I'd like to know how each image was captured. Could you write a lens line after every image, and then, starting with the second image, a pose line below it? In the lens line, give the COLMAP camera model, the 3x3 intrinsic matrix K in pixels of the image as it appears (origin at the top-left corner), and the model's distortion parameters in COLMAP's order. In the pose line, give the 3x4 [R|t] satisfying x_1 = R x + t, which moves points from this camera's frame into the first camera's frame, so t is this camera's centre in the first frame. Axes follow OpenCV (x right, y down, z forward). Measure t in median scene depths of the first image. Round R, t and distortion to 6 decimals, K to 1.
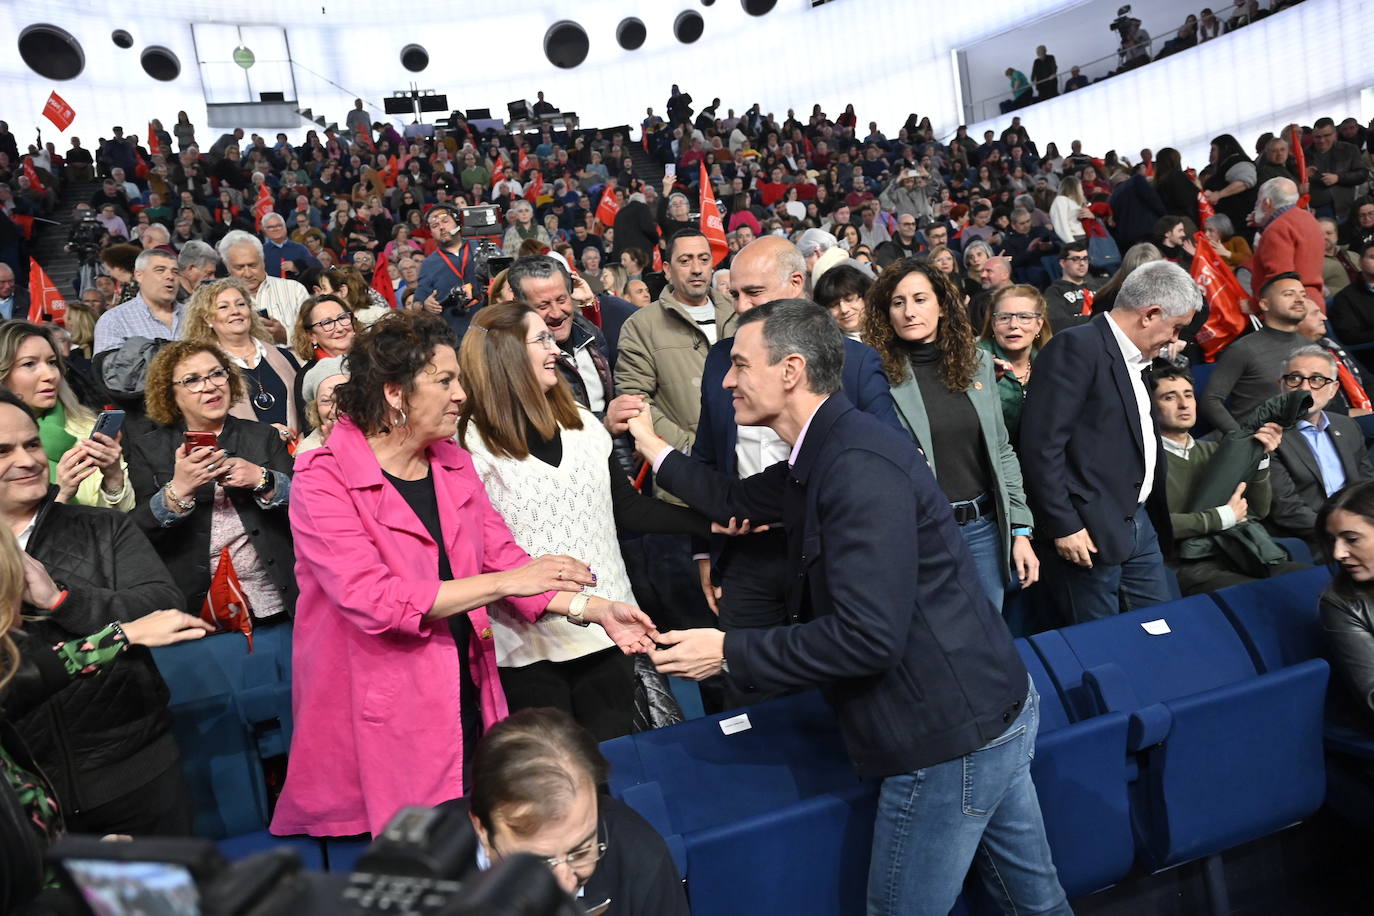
lens RADIAL K [[889.2, 0, 689.2], [0, 889.2, 452.5], [0, 0, 1]] dist [-0.006290, -0.006303]
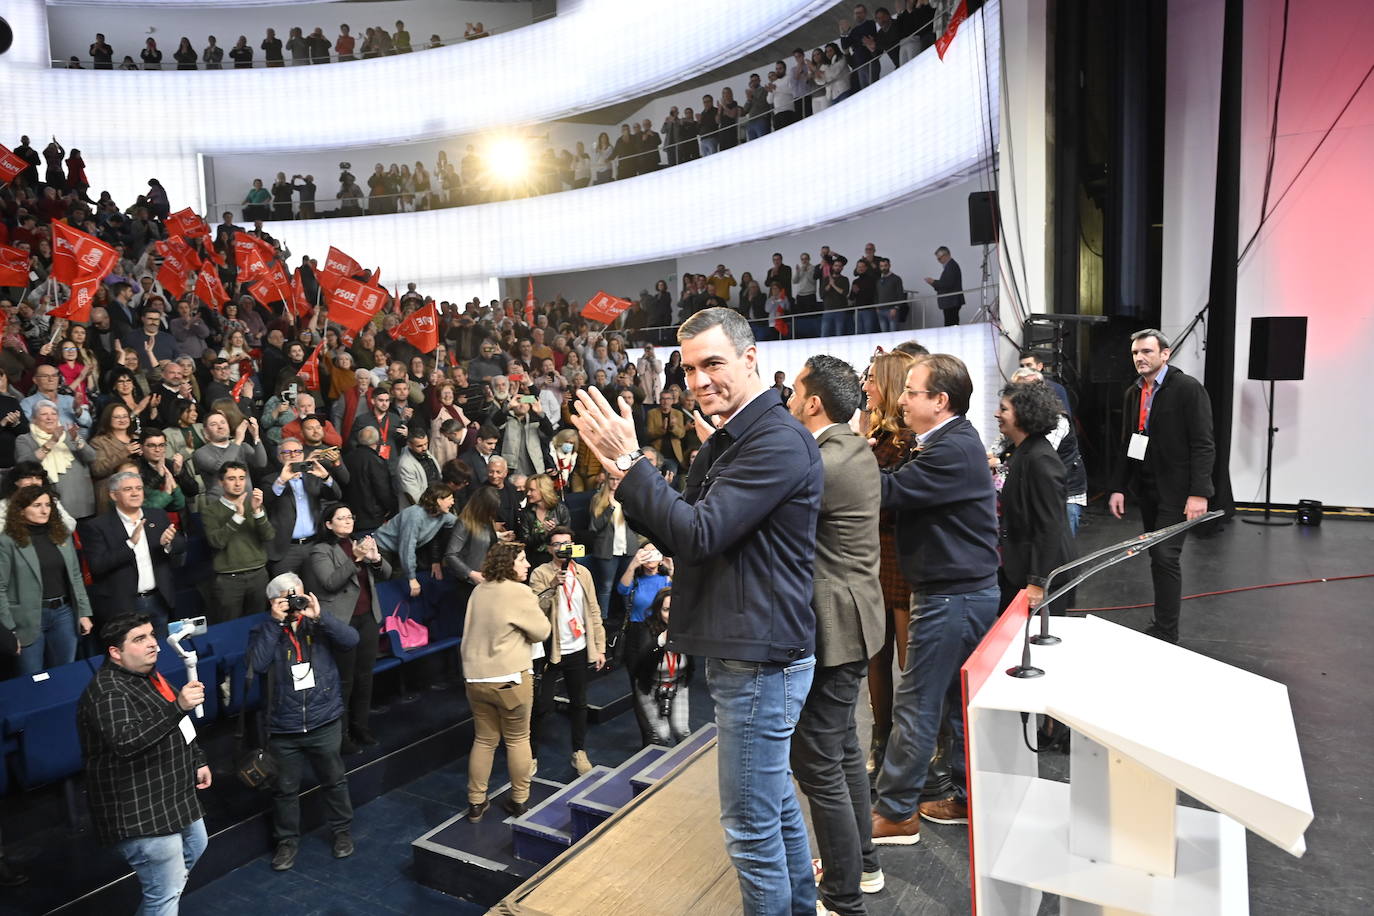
lens RADIAL K [[890.1, 0, 684.8], [0, 890.1, 452.6], [0, 0, 1]] dist [-0.006386, -0.004522]
pose [[0.727886, 0.036014, 0.684752, -0.010404], [-0.005507, 0.998895, -0.046681, -0.032137], [-0.685677, 0.030207, 0.727279, -0.253531]]
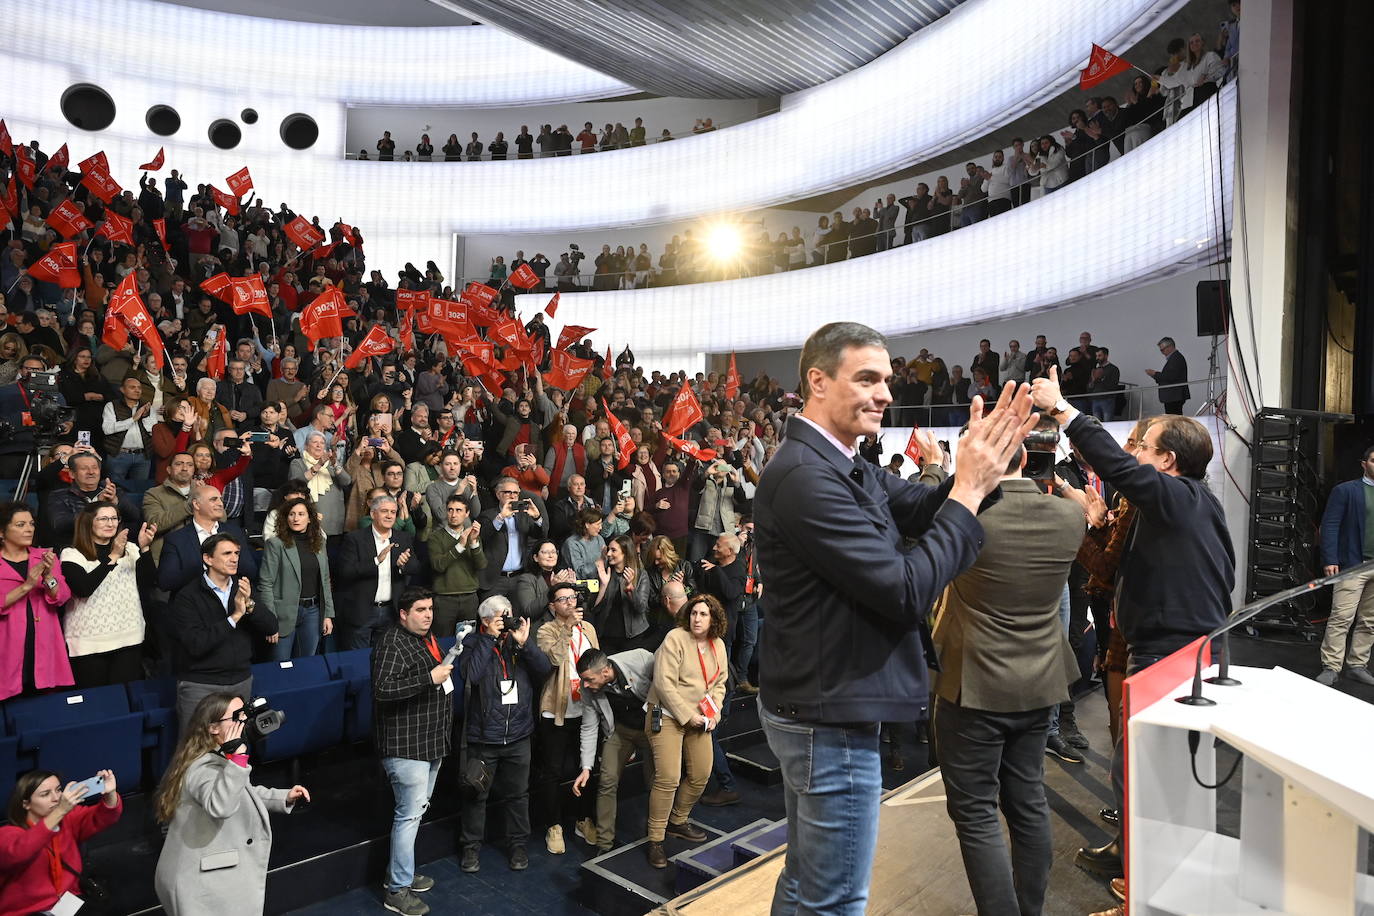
lens RADIAL K [[889.2, 0, 689.2], [0, 889.2, 452.5], [0, 0, 1]] dist [-0.006290, -0.006303]
pose [[0.847359, 0.152009, 0.508798, -0.016346], [-0.100443, 0.986737, -0.127519, -0.022171], [-0.521434, 0.056950, 0.851389, -0.262678]]
